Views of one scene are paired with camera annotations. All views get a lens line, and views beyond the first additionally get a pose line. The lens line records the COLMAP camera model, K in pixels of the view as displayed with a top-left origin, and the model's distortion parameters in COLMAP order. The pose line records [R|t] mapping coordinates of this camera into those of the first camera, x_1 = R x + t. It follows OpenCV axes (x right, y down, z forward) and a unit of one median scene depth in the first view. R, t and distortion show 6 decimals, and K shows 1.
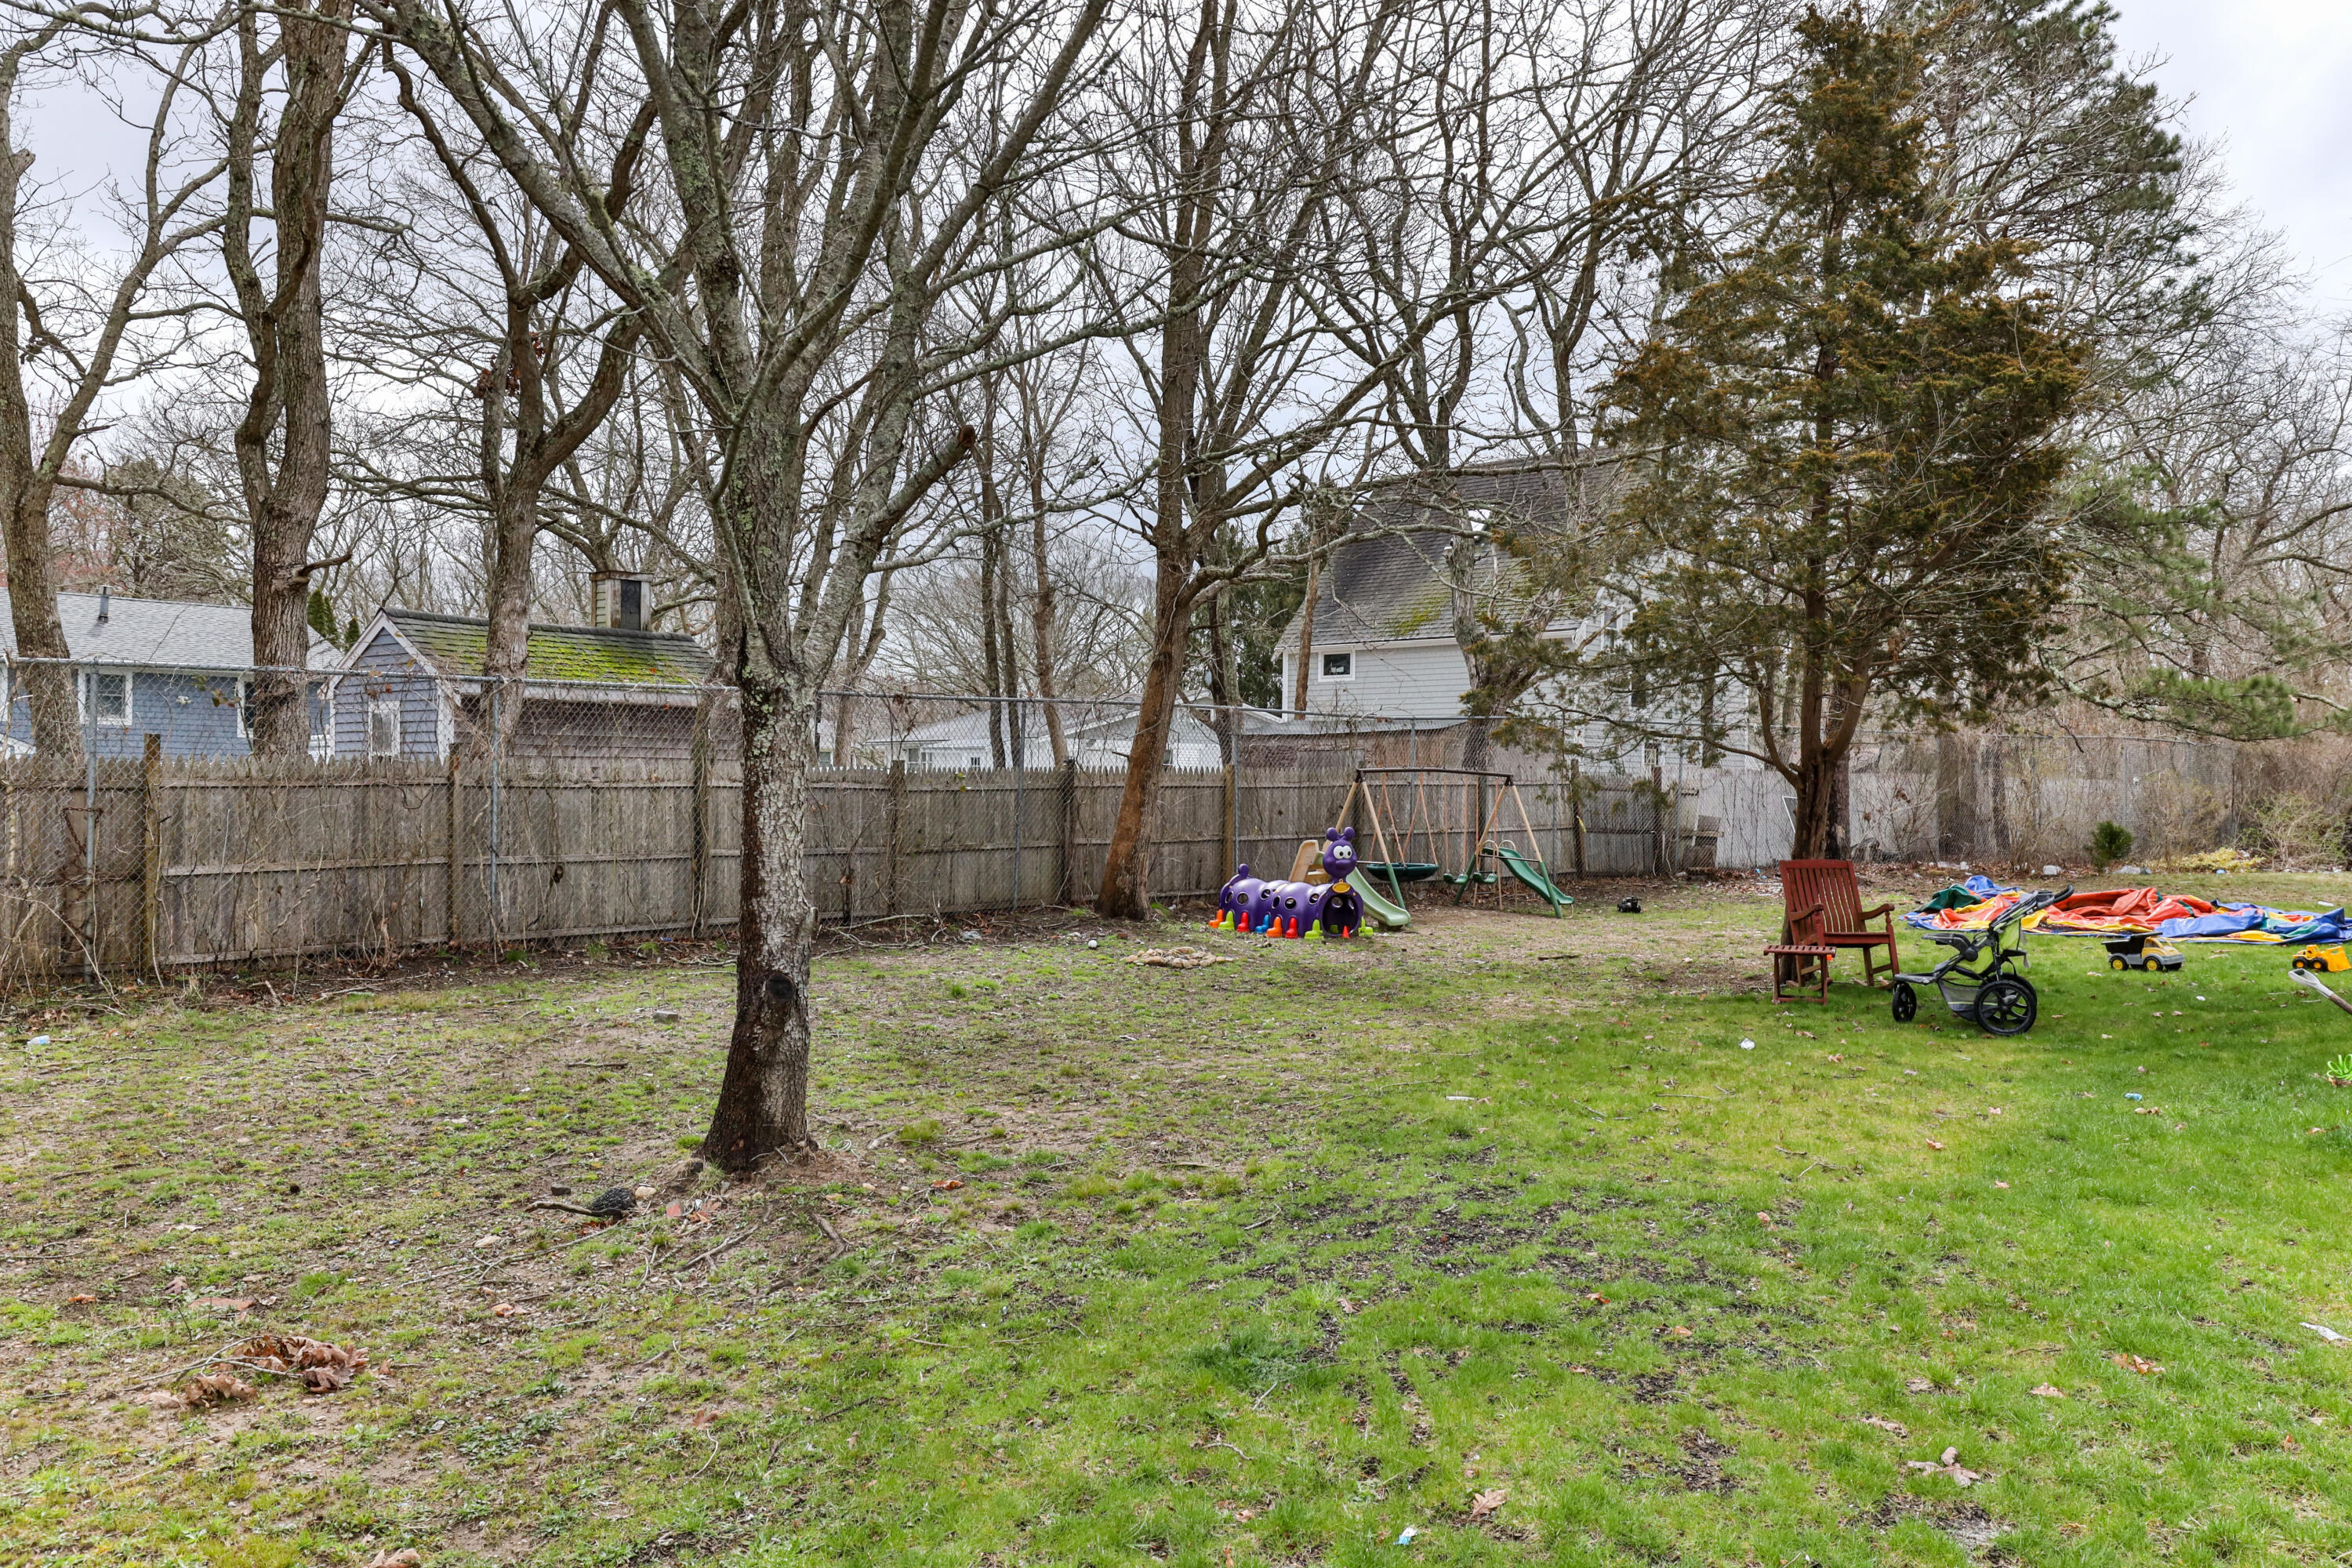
lens RADIAL K [[1612.8, 0, 1177.7], [0, 1612.8, 779.8], [0, 0, 1]] dist [-0.007049, -0.001413]
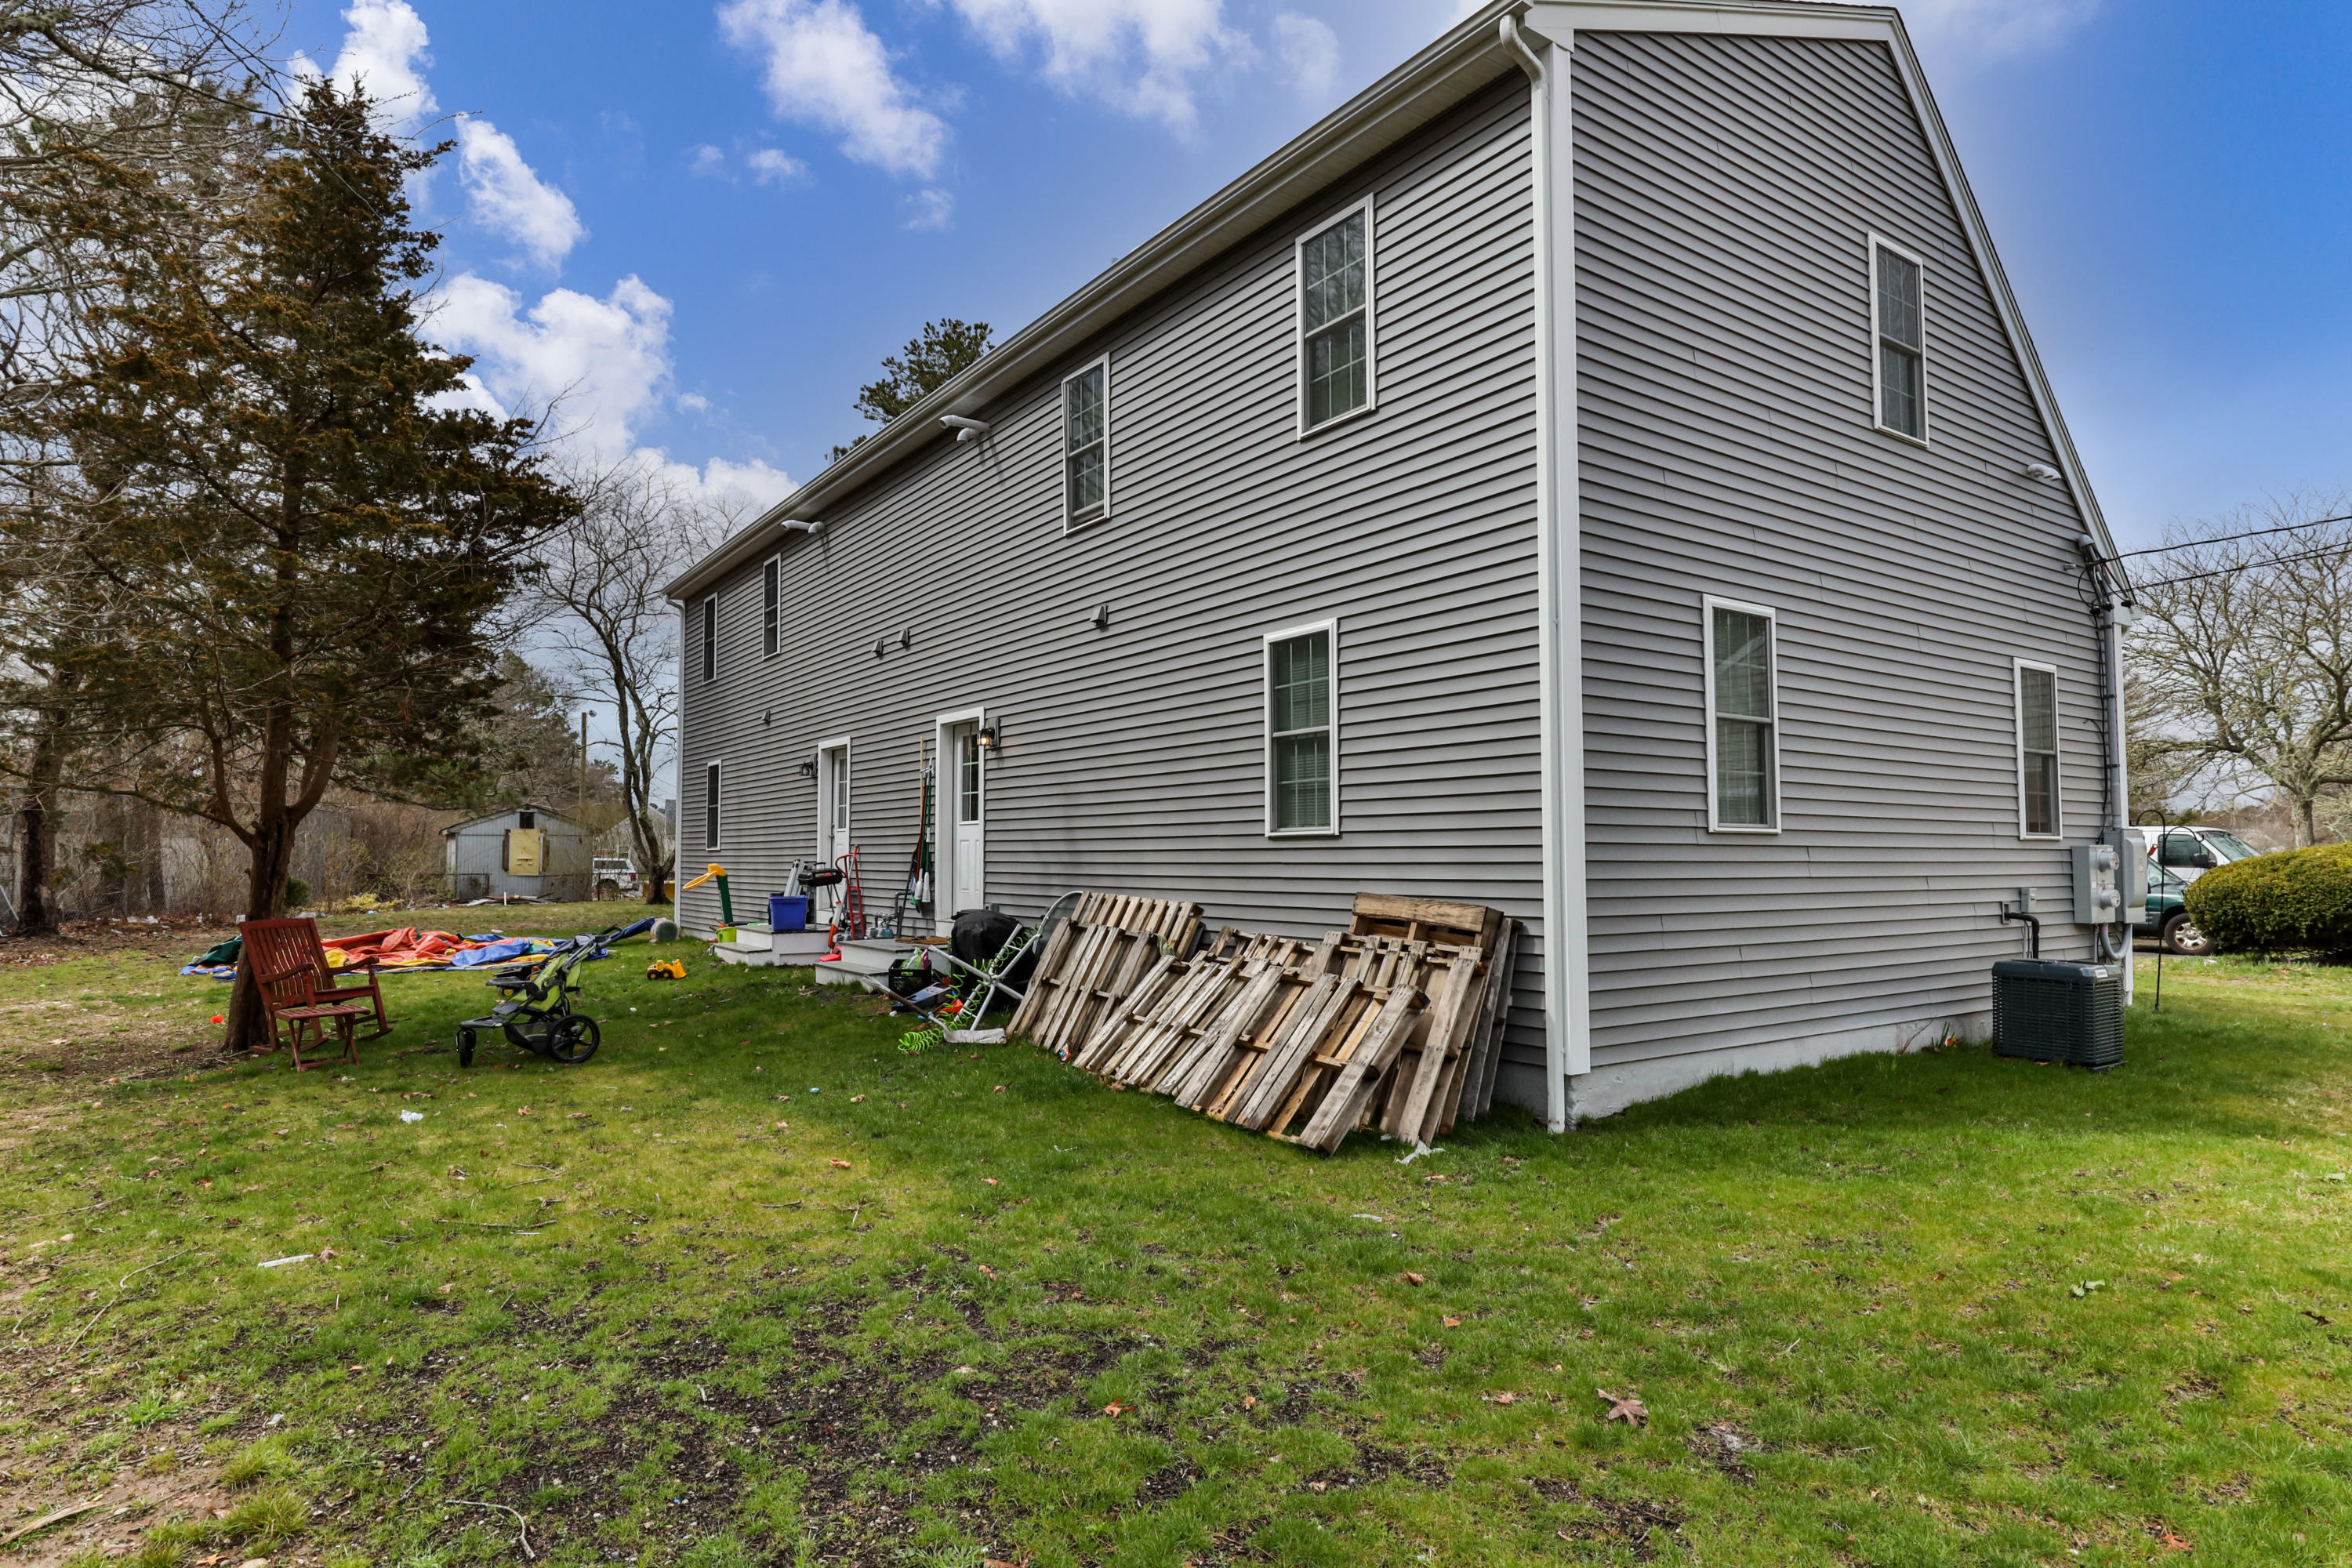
lens RADIAL K [[1242.3, 0, 1180.0], [0, 1242.3, 791.4], [0, 0, 1]] dist [0.000442, 0.000127]
pose [[0.380917, 0.030120, 0.924119, -0.140713], [0.005996, 0.999368, -0.035044, -0.000179], [-0.924590, 0.018890, 0.380495, 0.256874]]
